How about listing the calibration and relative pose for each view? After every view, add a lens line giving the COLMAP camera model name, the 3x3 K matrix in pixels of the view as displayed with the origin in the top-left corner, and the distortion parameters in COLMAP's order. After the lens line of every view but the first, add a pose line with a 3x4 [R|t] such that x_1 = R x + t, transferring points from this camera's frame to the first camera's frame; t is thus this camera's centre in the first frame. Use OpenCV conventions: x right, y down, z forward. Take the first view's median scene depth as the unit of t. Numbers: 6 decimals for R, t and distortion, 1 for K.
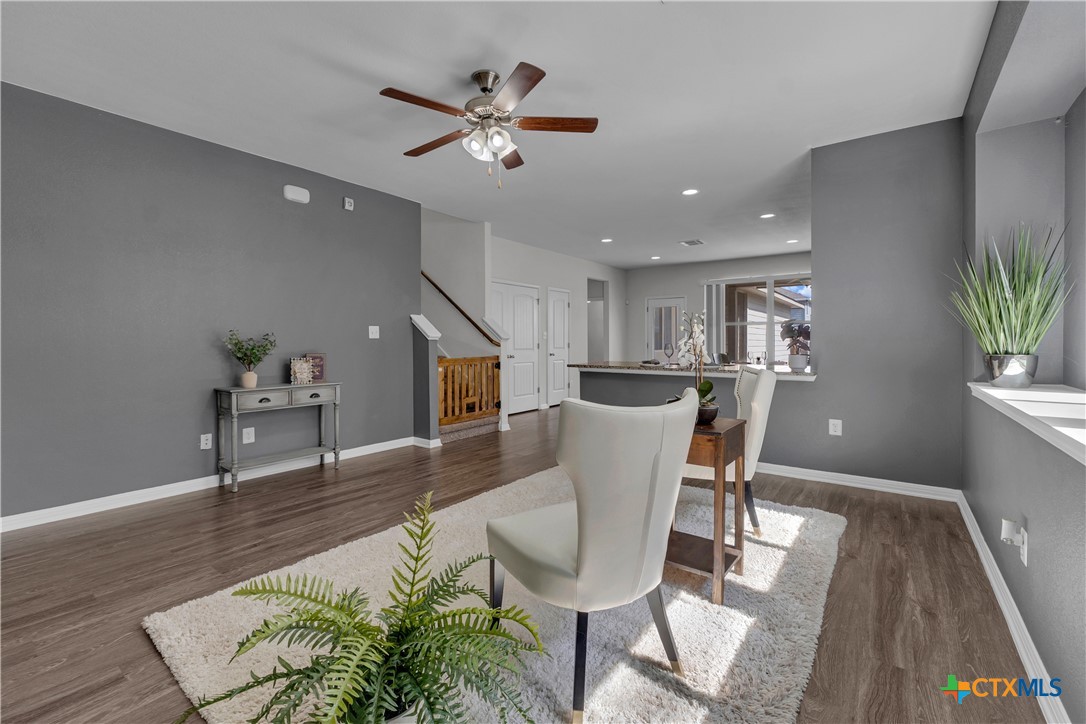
lens RADIAL K [[465.8, 0, 539.3], [0, 465.8, 345.4], [0, 0, 1]] dist [-0.005005, -0.000518]
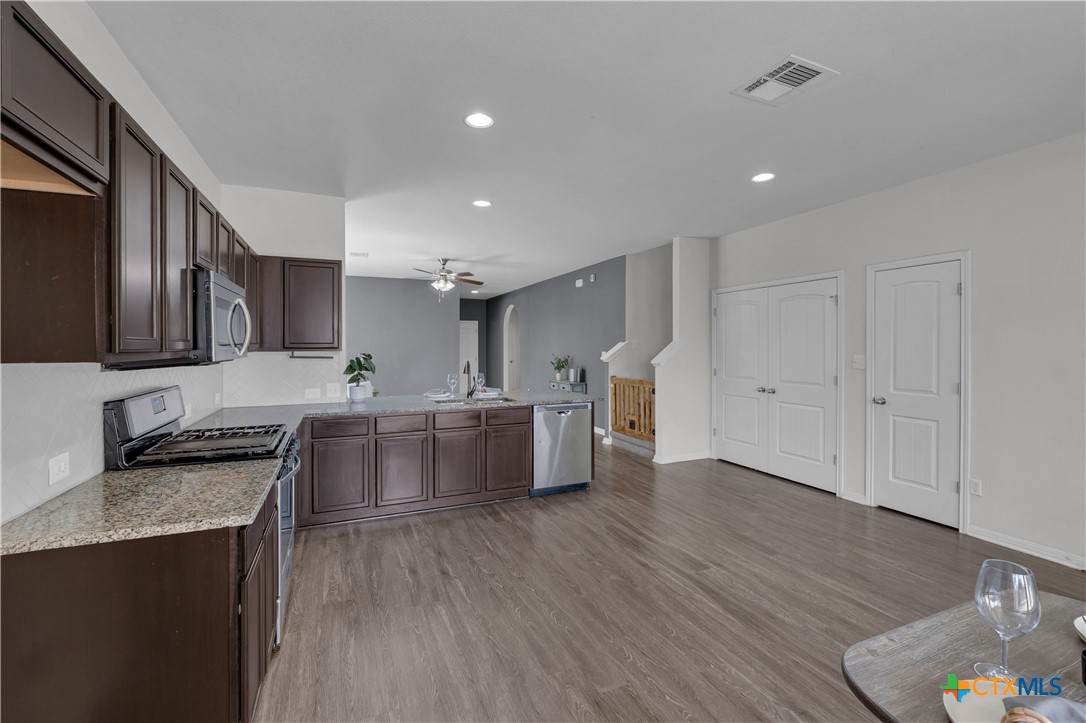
lens RADIAL K [[465.8, 0, 539.3], [0, 465.8, 344.9], [0, 0, 1]] dist [-0.005005, -0.000518]
pose [[-0.495632, 0.001212, -0.868532, 0.966020], [-0.003248, 0.999989, 0.003249, -0.061219], [0.868527, 0.004432, -0.495623, 1.433063]]
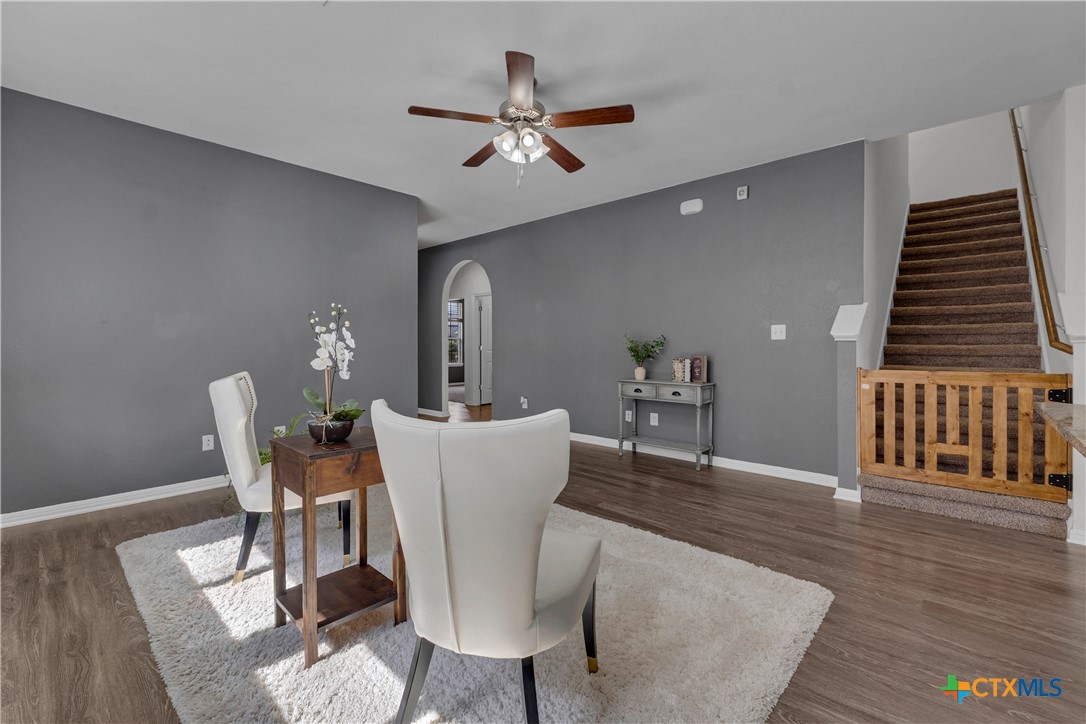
lens RADIAL K [[462.4, 0, 539.4], [0, 462.4, 348.7], [0, 0, 1]] dist [-0.002383, -0.000156]
pose [[-0.095446, 0.011454, -0.995369, 0.465230], [-0.007575, 0.999896, 0.012232, -0.005078], [0.995406, 0.008708, -0.095350, 0.600092]]
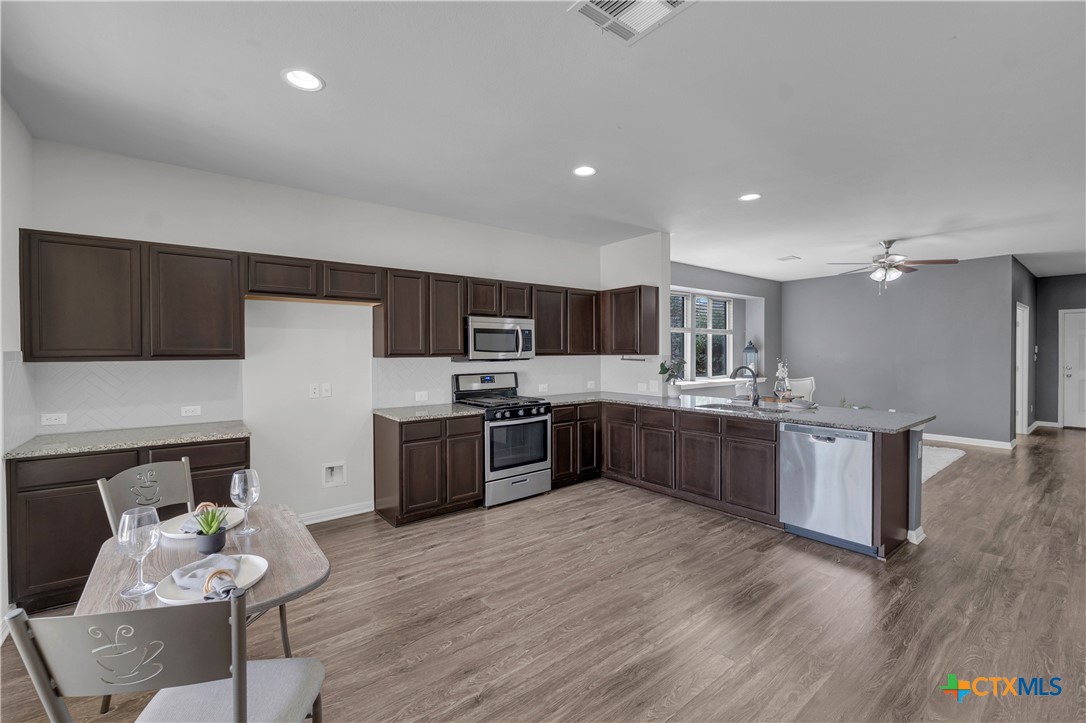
lens RADIAL K [[459.1, 0, 535.1], [0, 459.1, 352.8], [0, 0, 1]] dist [-0.001264, -0.000116]
pose [[-0.964541, 0.006255, 0.263858, 0.446375], [0.008639, 0.999932, 0.007874, -0.062356], [-0.263790, 0.009875, -0.964529, 1.755969]]
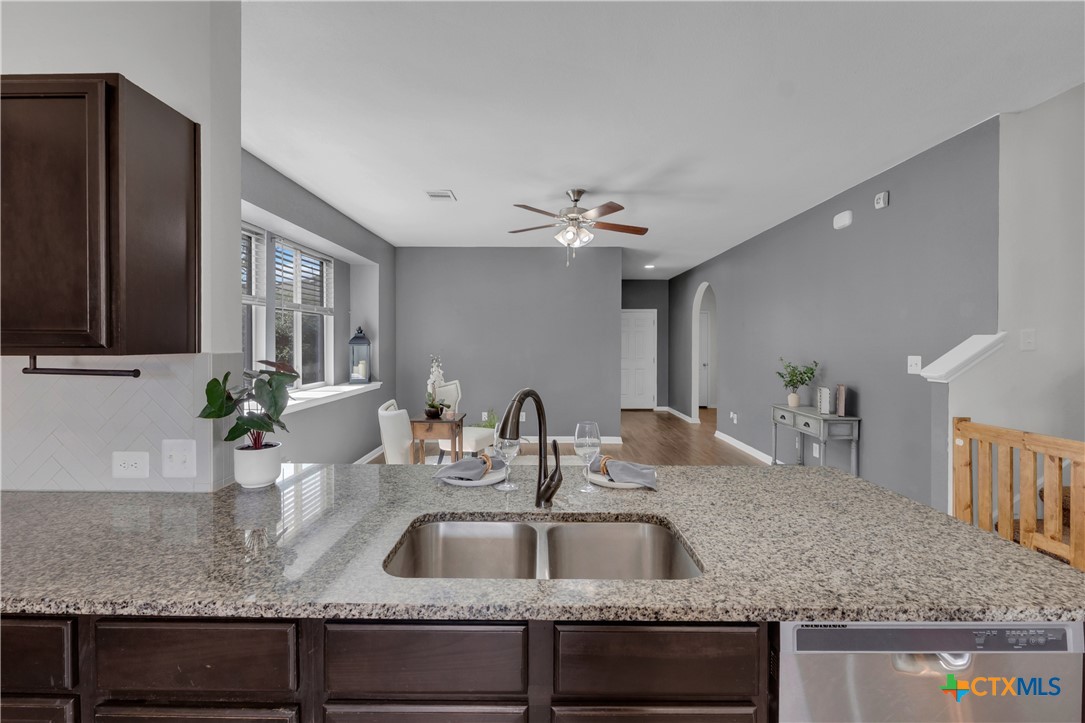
lens RADIAL K [[465.4, 0, 538.8], [0, 465.4, 345.0], [0, 0, 1]] dist [-0.005005, -0.000518]
pose [[-0.800055, 0.003052, -0.599919, 0.454737], [-0.004600, 0.999926, 0.011221, -0.057368], [0.599909, 0.011737, -0.799982, 1.114009]]
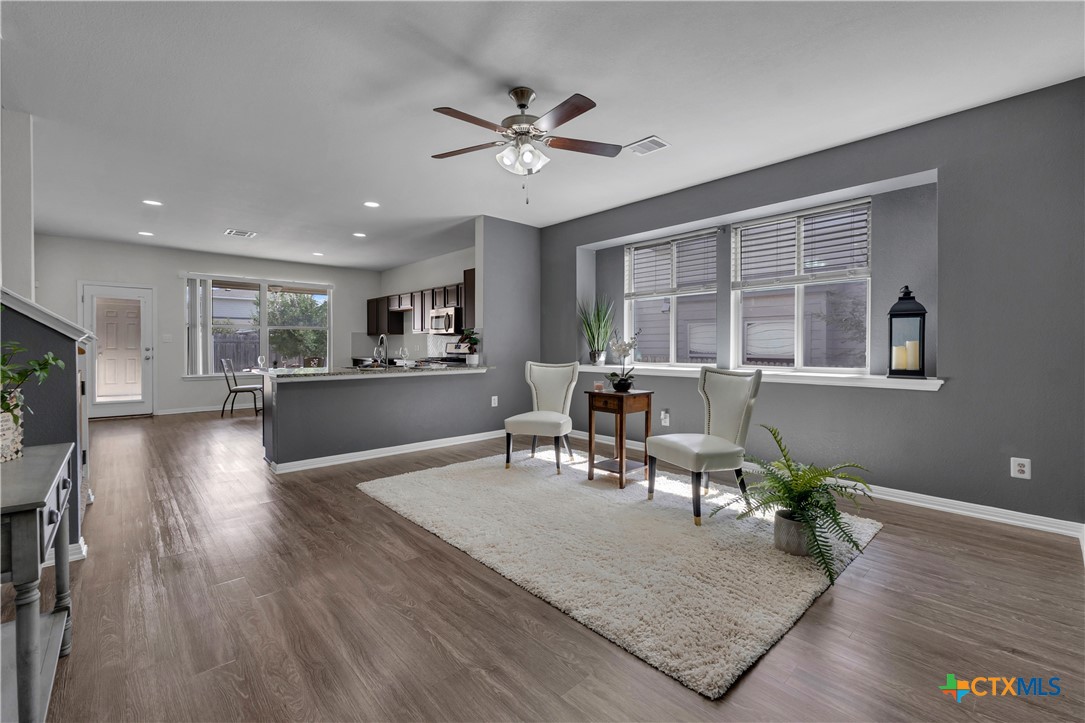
lens RADIAL K [[461.9, 0, 538.9], [0, 461.9, 348.2], [0, 0, 1]] dist [-0.002383, -0.000156]
pose [[0.180974, -0.004975, 0.983475, -0.601578], [0.007839, 0.999963, 0.003616, -0.002889], [-0.983457, 0.007055, 0.181006, 0.409705]]
